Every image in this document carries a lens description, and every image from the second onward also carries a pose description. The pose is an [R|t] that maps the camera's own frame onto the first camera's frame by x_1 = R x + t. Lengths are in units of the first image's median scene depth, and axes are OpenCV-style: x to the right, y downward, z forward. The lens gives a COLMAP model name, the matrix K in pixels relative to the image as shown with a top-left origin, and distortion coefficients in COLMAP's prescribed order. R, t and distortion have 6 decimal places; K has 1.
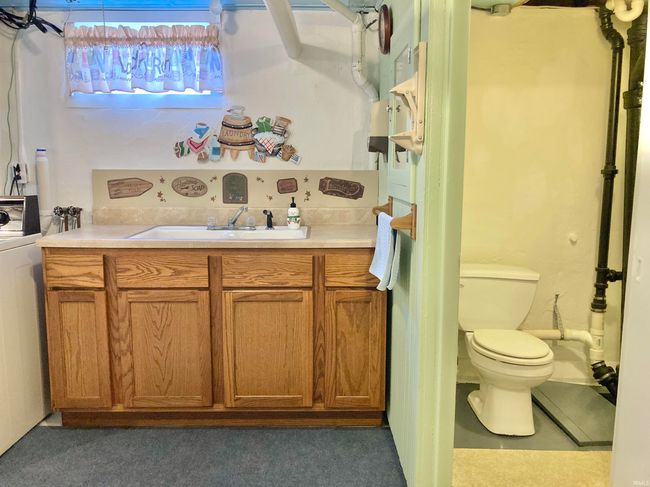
lens RADIAL K [[533.1, 0, 325.0], [0, 533.1, 243.5], [0, 0, 1]] dist [0.004444, 0.006290]
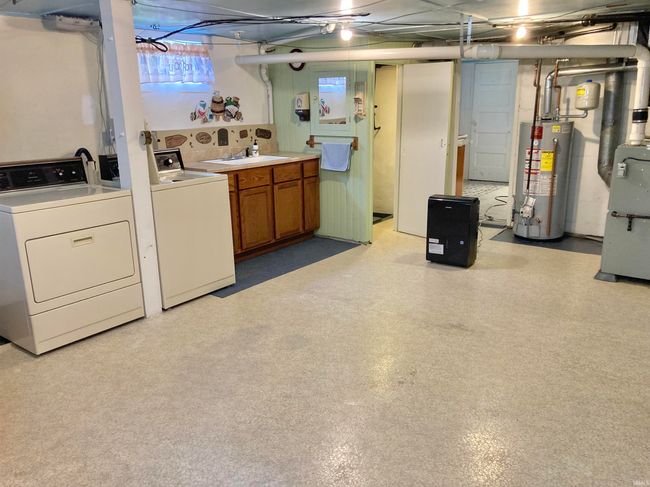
lens RADIAL K [[533.1, 0, 325.0], [0, 533.1, 243.5], [0, 0, 1]] dist [0.004444, 0.006290]
pose [[0.626104, -0.213348, 0.749984, -1.385862], [0.125023, 0.976863, 0.173517, -0.021766], [-0.769651, -0.014874, 0.638291, -0.428038]]
